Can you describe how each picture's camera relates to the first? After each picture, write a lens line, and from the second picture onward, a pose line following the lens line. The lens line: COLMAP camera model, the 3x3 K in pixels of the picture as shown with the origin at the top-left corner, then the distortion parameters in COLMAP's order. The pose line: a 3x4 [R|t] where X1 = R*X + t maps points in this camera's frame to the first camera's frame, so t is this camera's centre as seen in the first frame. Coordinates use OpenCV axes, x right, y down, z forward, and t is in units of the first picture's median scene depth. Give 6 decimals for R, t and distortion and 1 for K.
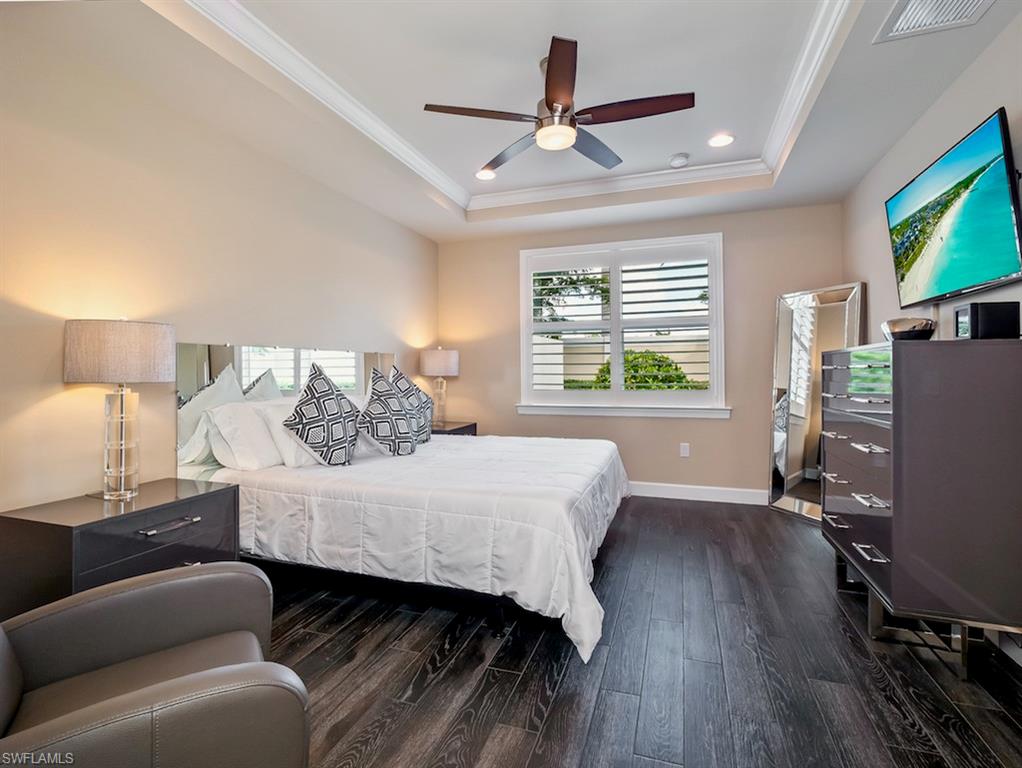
lens RADIAL K [[505.8, 0, 506.3], [0, 505.8, 369.1], [0, 0, 1]] dist [-0.007036, -0.000934]
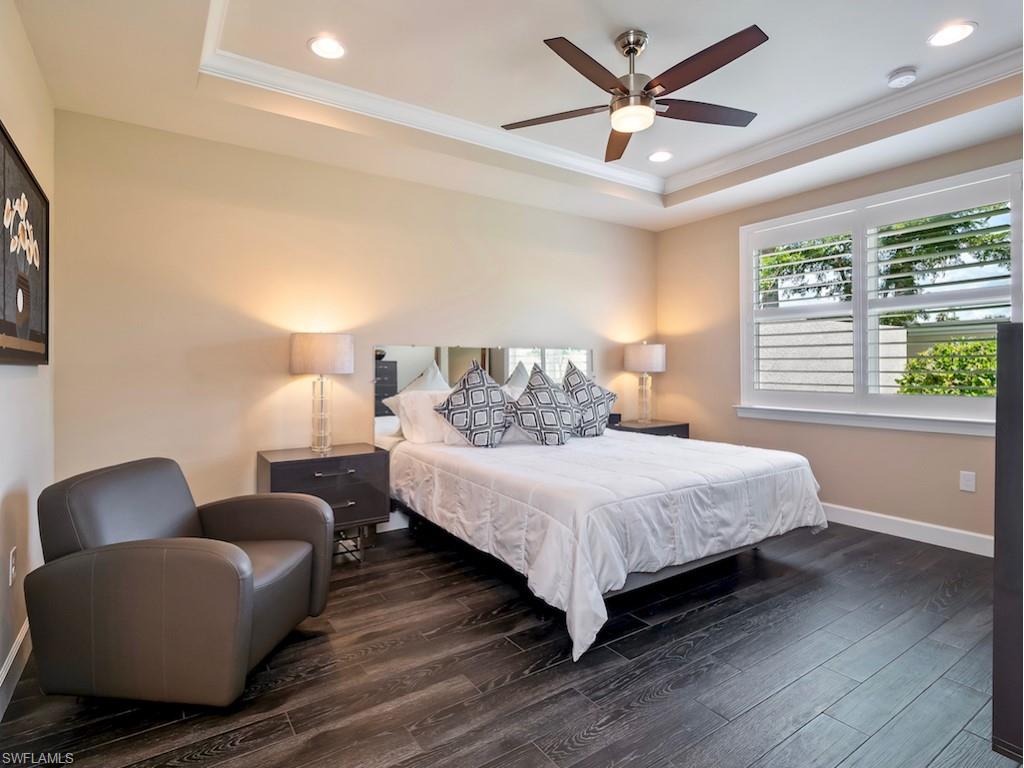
lens RADIAL K [[531.3, 0, 510.3], [0, 531.3, 372.9], [0, 0, 1]] dist [0.000333, -0.010033]
pose [[0.797286, 0.011624, -0.603489, 0.469294], [-0.001694, 0.999854, 0.017021, -0.002275], [0.603599, -0.012548, 0.797190, 0.065782]]
